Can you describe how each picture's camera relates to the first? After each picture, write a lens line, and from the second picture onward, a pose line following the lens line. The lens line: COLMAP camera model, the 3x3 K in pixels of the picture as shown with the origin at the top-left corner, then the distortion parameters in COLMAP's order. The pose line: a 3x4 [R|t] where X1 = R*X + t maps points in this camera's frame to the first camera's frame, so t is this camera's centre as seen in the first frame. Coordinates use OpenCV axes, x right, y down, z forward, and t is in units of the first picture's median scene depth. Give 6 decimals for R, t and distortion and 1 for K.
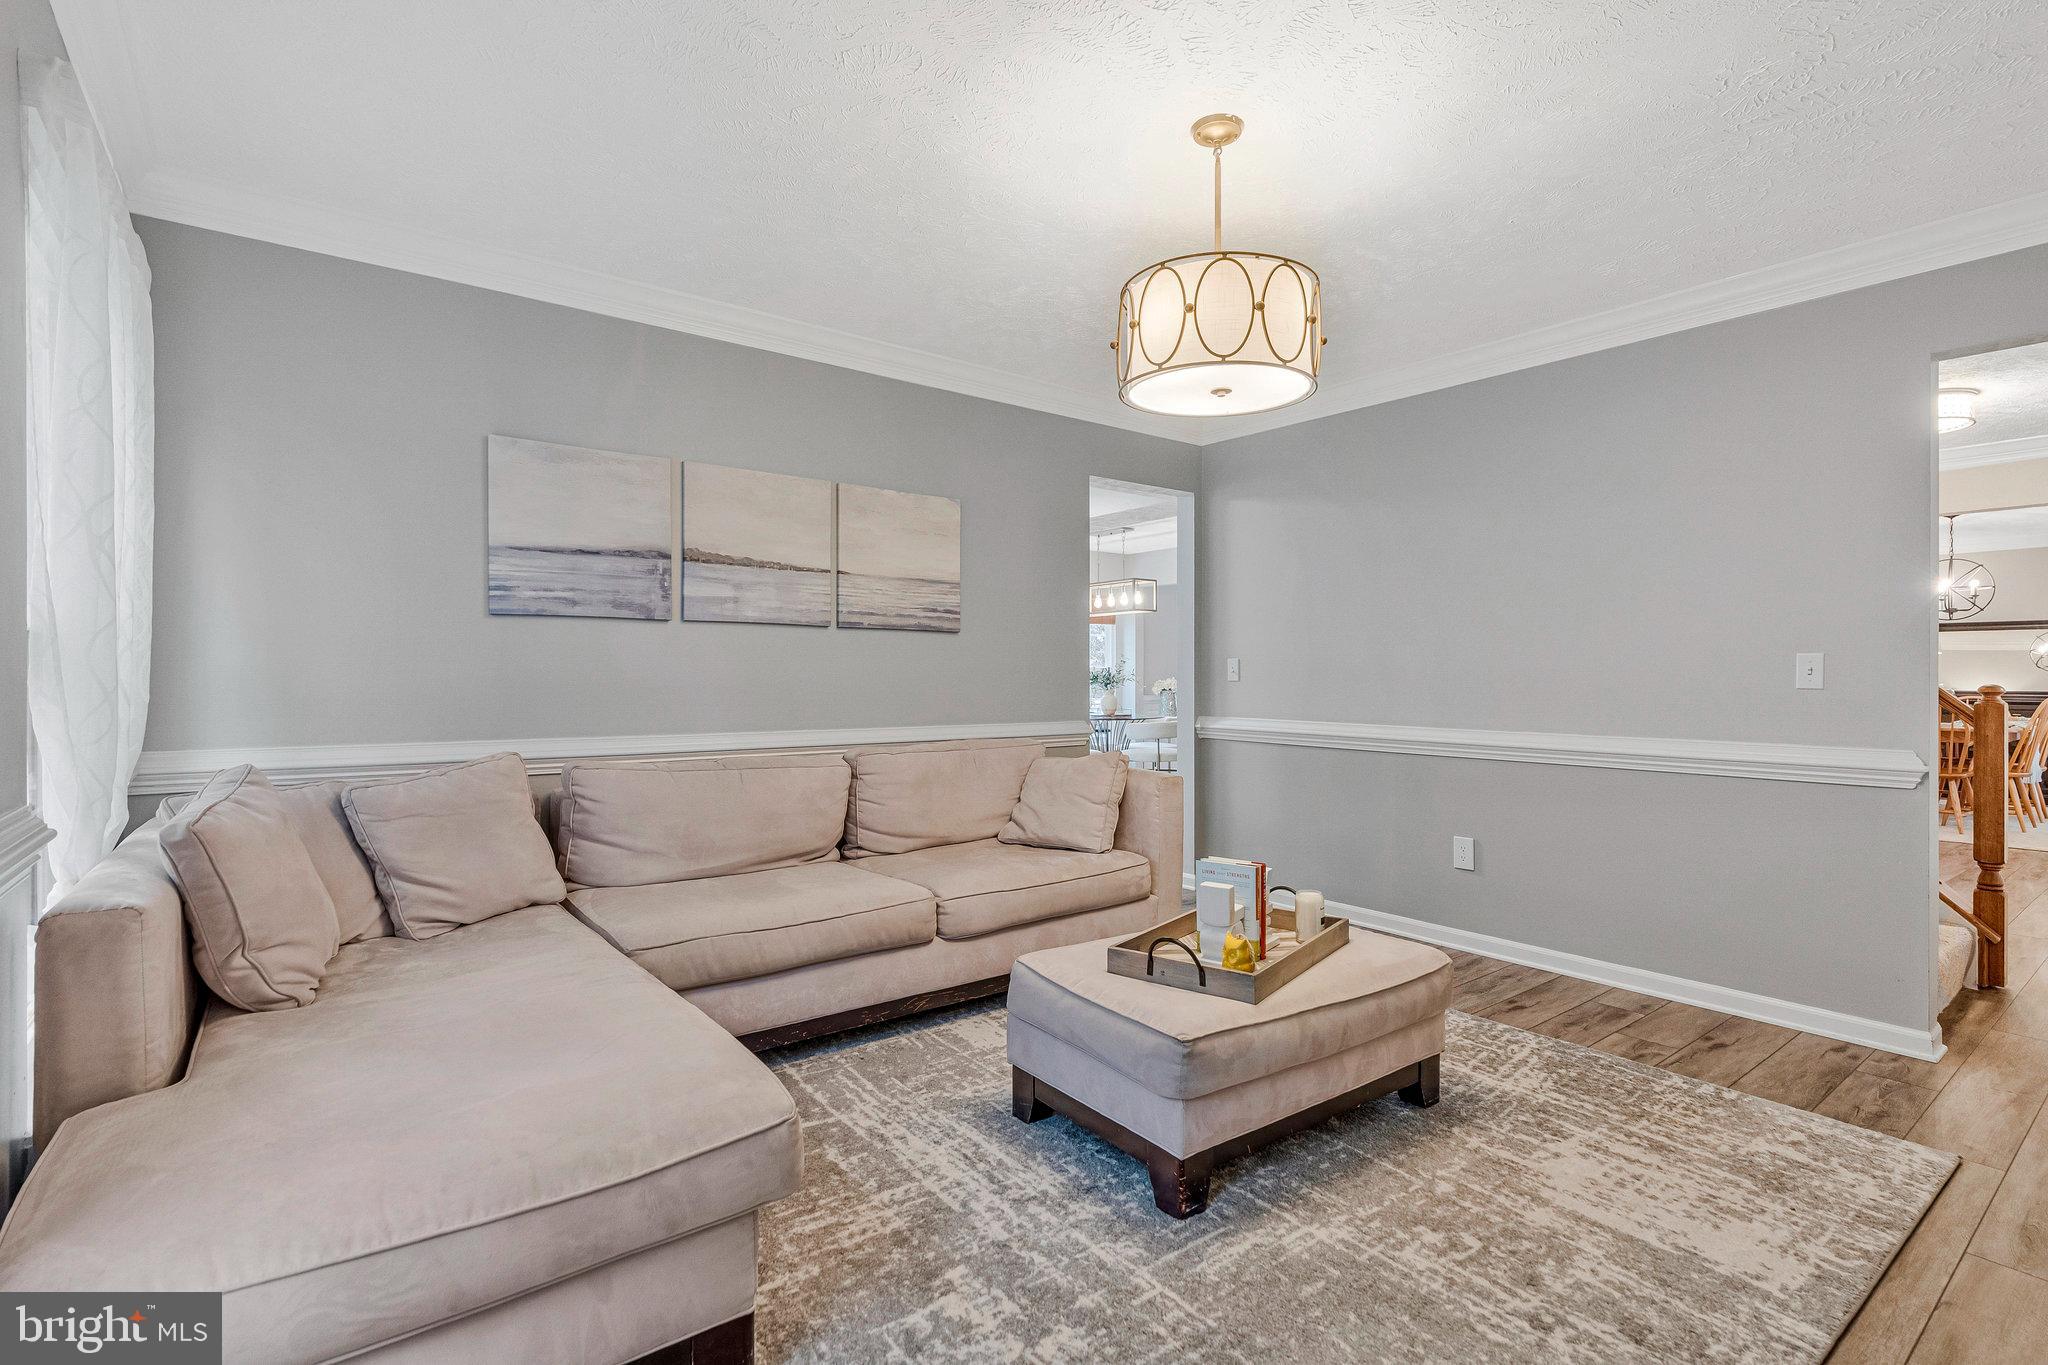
lens RADIAL K [[940.3, 0, 1014.3], [0, 940.3, 671.6], [0, 0, 1]] dist [-0.012852, -0.000278]
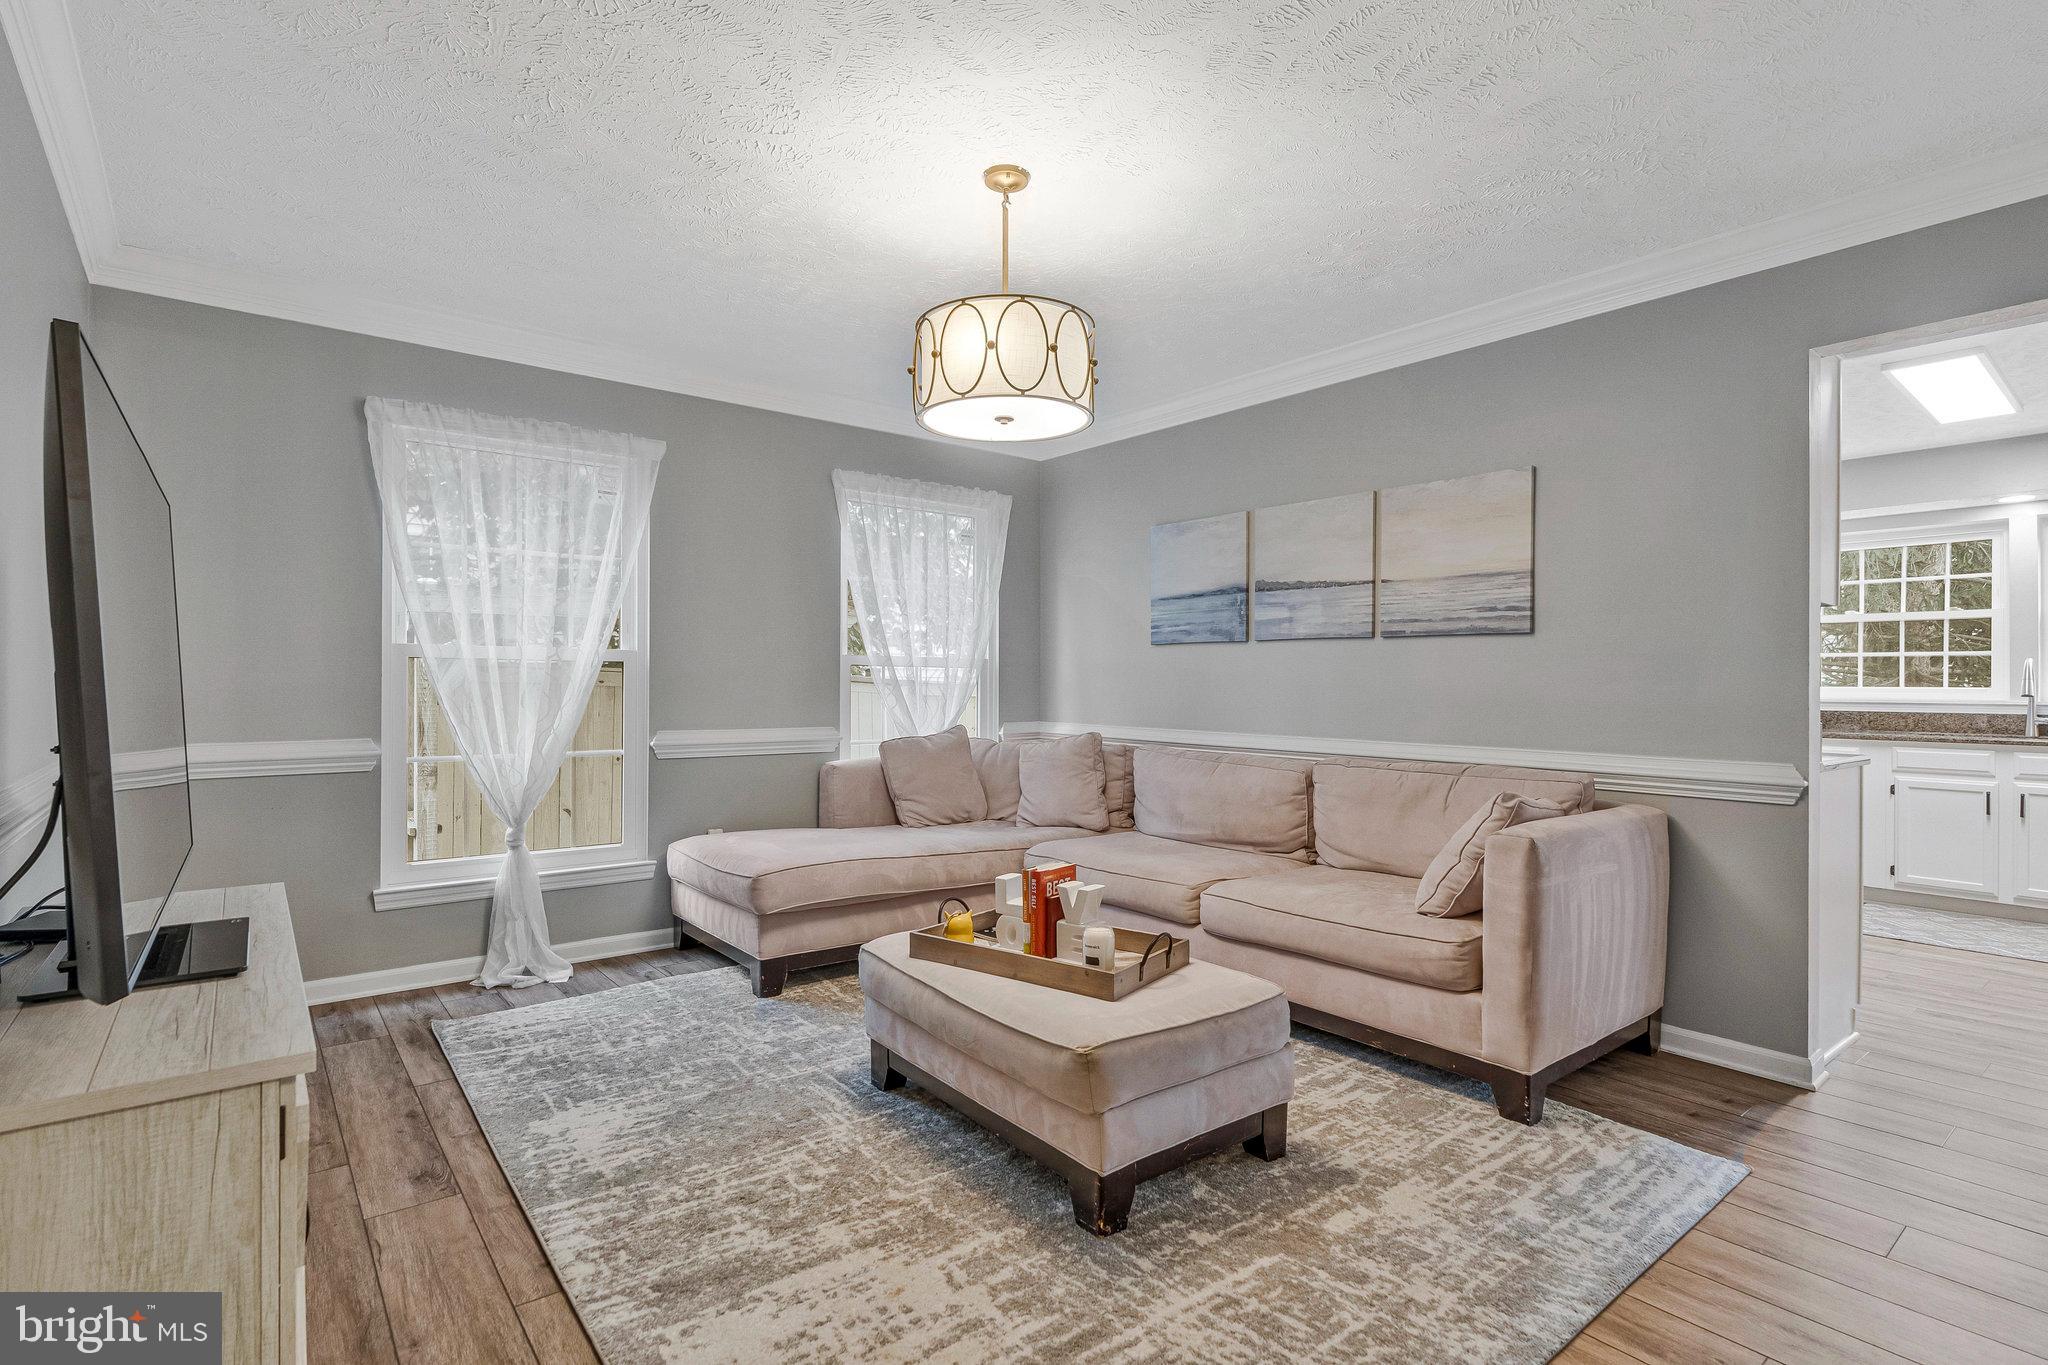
lens RADIAL K [[940.3, 0, 1011.3], [0, 940.3, 691.6], [0, 0, 1]] dist [-0.012852, -0.000278]
pose [[0.054048, 0.006897, -0.998515, 0.844040], [-0.001922, 0.999975, 0.006803, 0.003890], [0.998537, 0.001551, 0.054060, 0.615271]]
